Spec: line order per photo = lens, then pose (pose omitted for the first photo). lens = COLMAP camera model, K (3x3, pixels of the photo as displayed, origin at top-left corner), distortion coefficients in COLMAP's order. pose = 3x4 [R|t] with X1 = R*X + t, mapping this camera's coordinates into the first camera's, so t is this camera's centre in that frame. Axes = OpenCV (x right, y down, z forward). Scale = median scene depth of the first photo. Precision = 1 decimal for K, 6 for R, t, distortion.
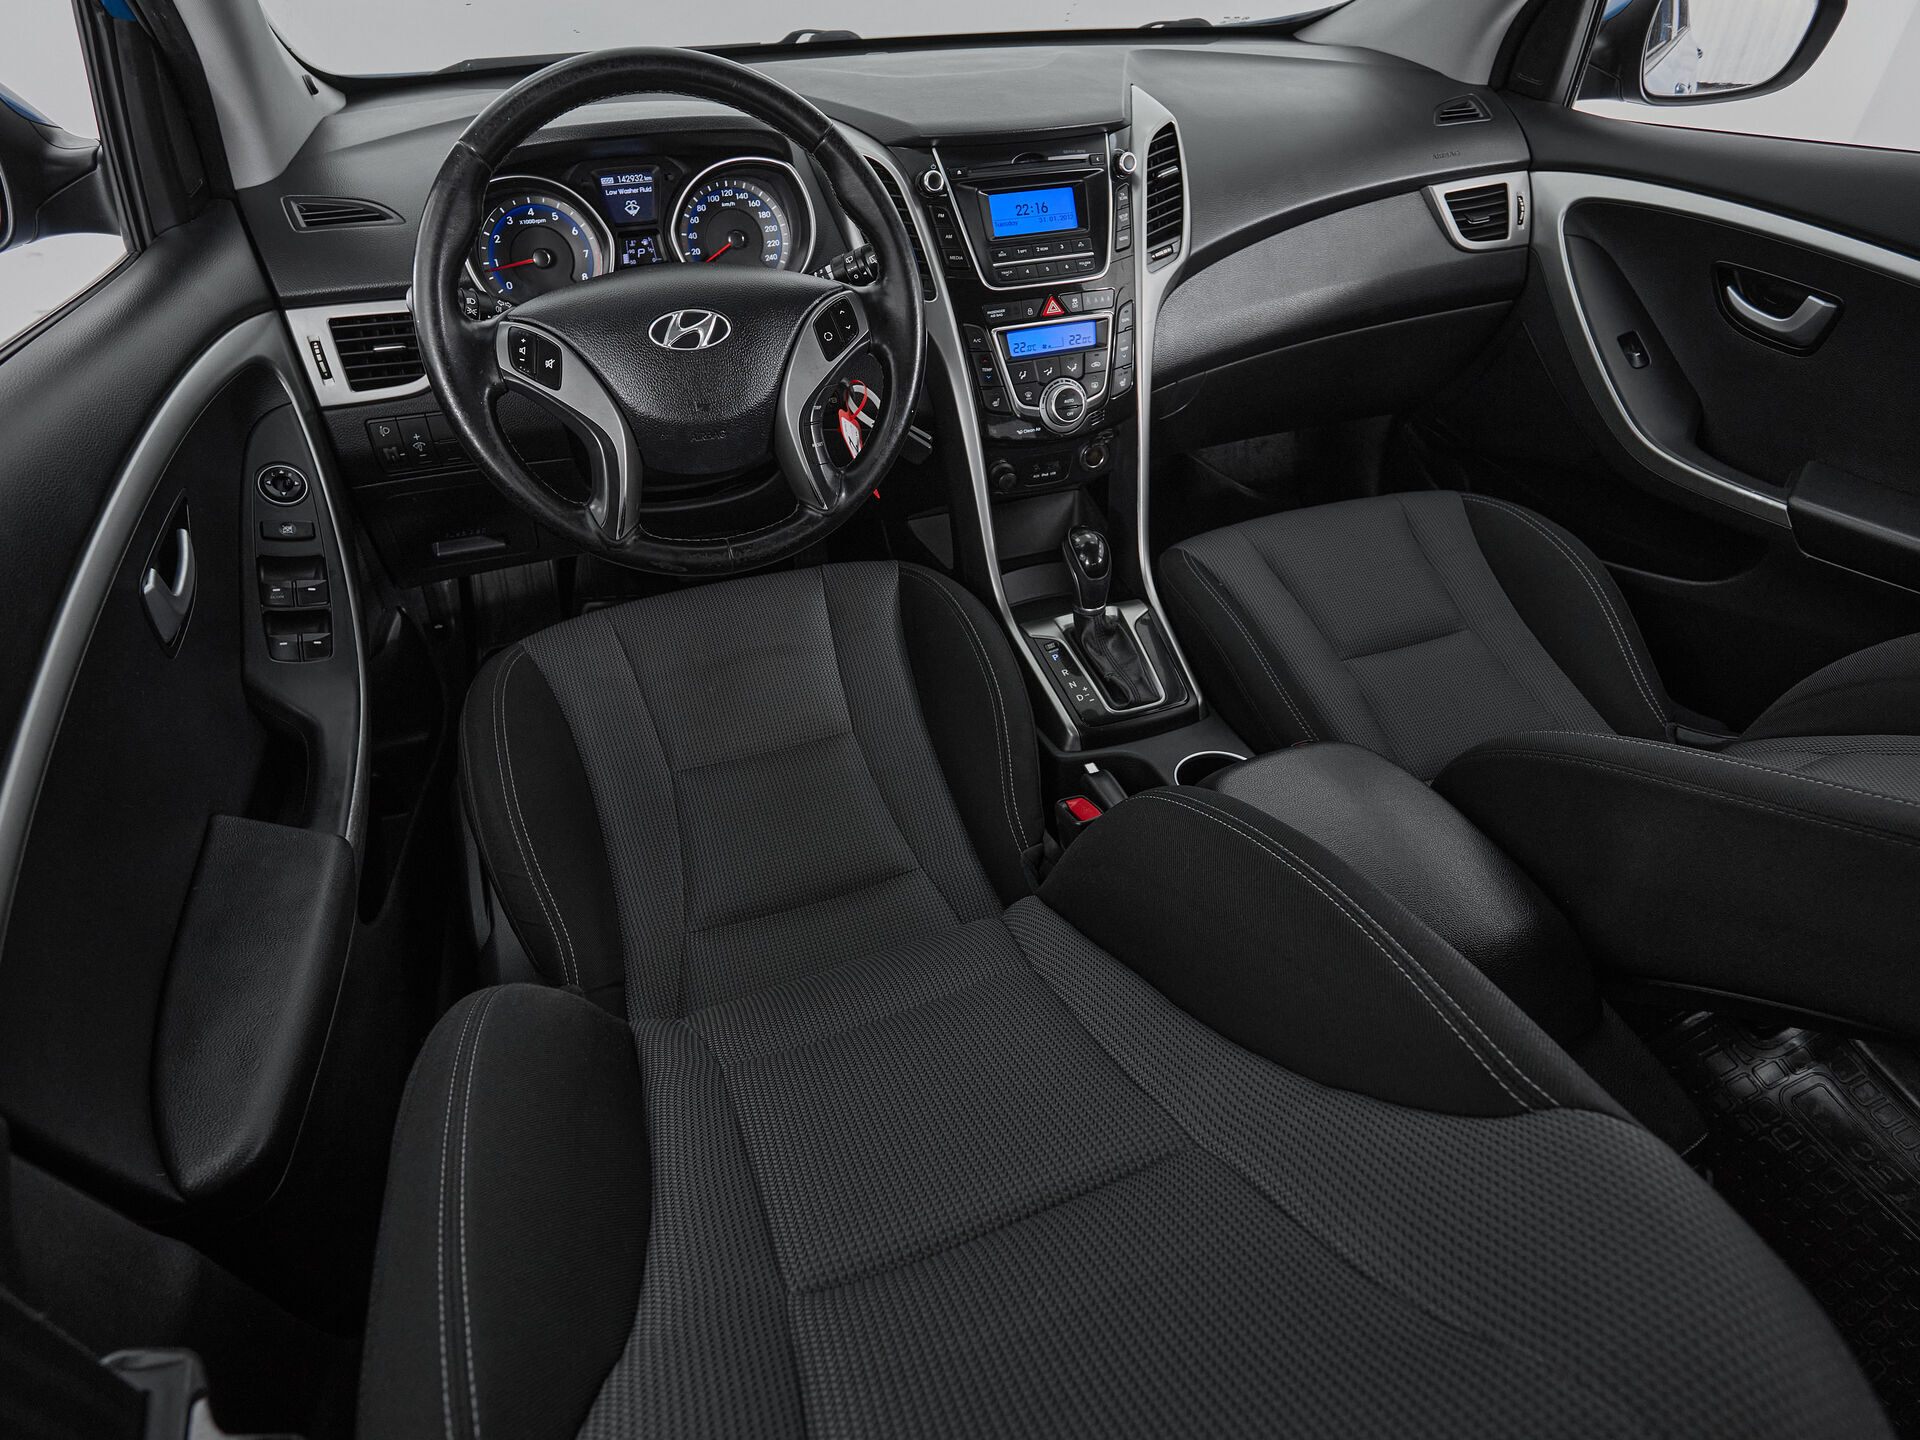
lens RADIAL K [[1047.6, 0, 964.1], [0, 1047.6, 716.6], [0, 0, 1]] dist [-0.001599, -0.001082]
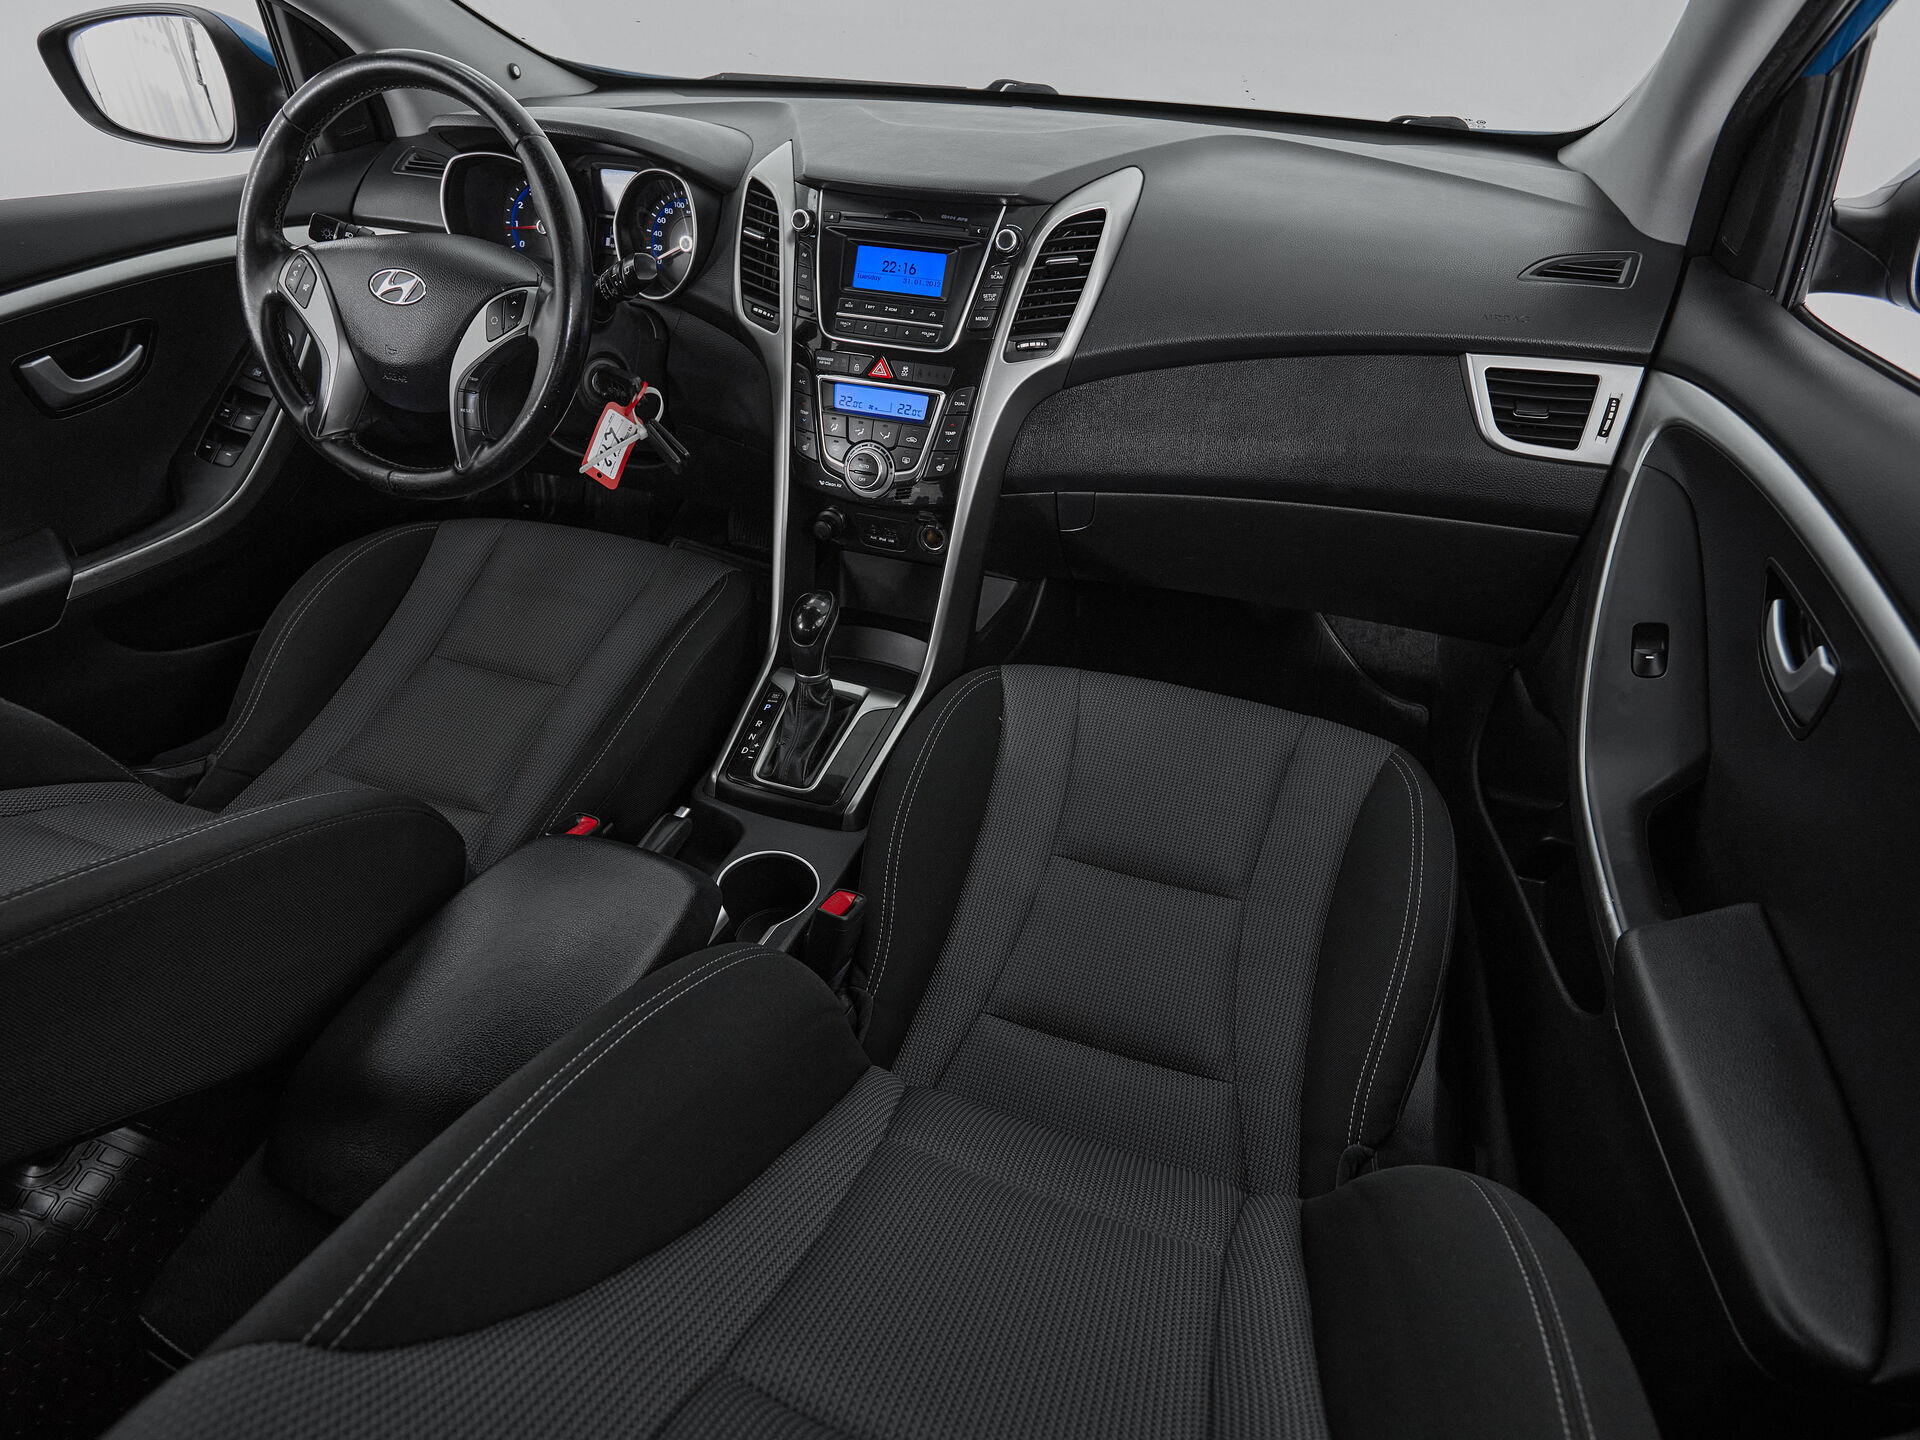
lens RADIAL K [[1047.6, 0, 961.4], [0, 1047.6, 721.4], [0, 0, 1]] dist [-0.001599, -0.001082]
pose [[0.777982, 0.398249, -0.485944, 0.725917], [-0.414916, 0.906458, 0.078607, -0.201988], [0.471793, 0.140471, 0.870448, 0.242369]]
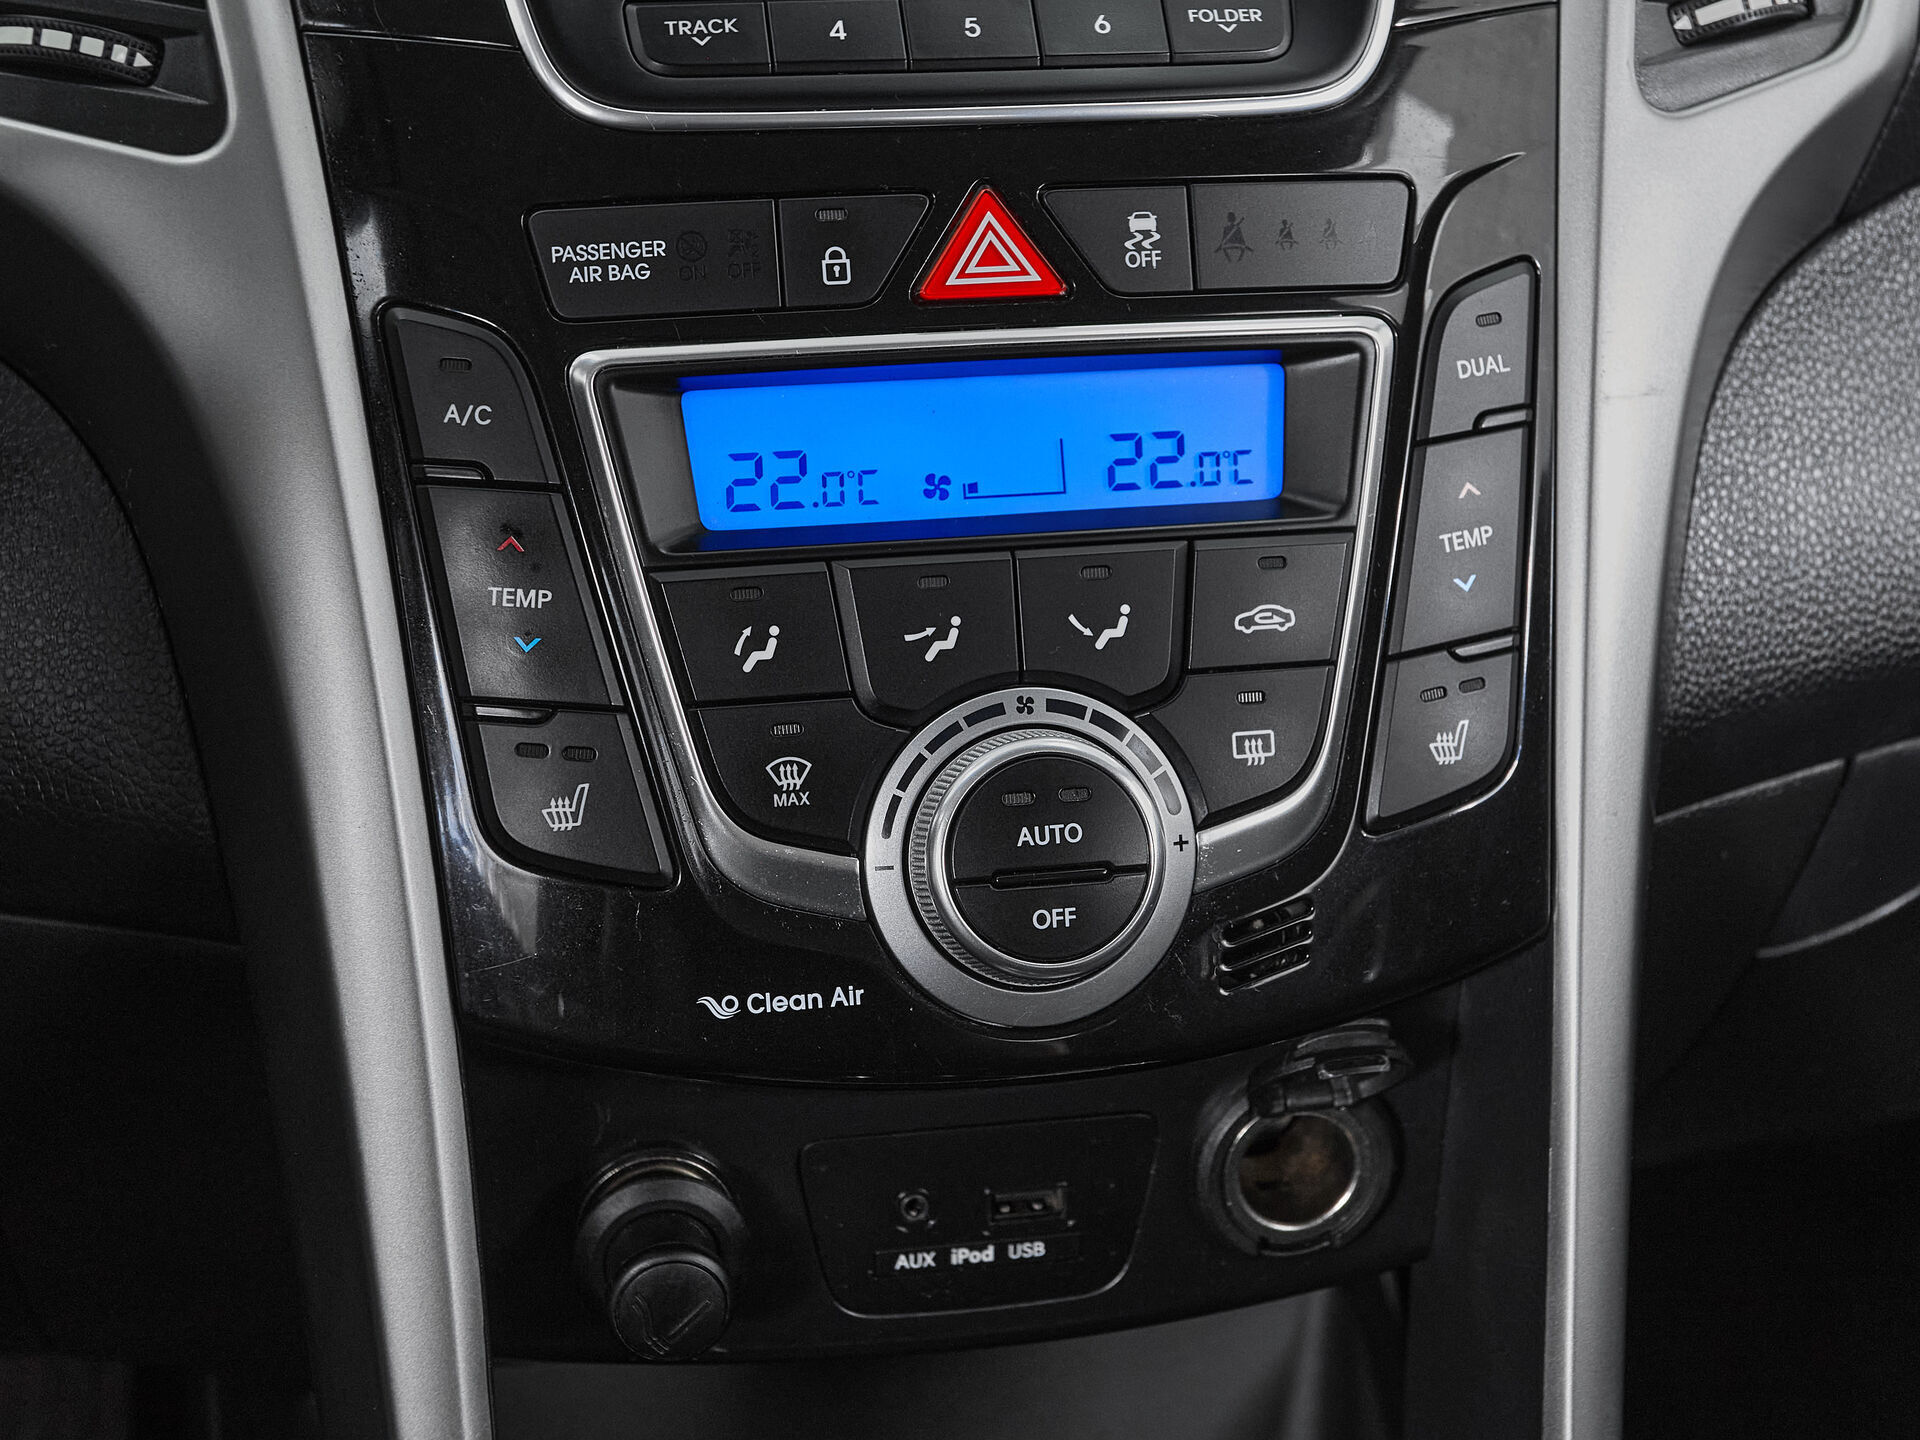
lens RADIAL K [[3249.7, 0, 1023.5], [0, 3249.7, 632.9], [0, 0, 1]] dist [0.026857, 0.000000]
pose [[0.990150, 0.071082, -0.120623, 0.150256], [-0.105154, 0.946375, -0.305479, -0.185841], [0.092441, 0.315154, 0.944528, 0.550044]]
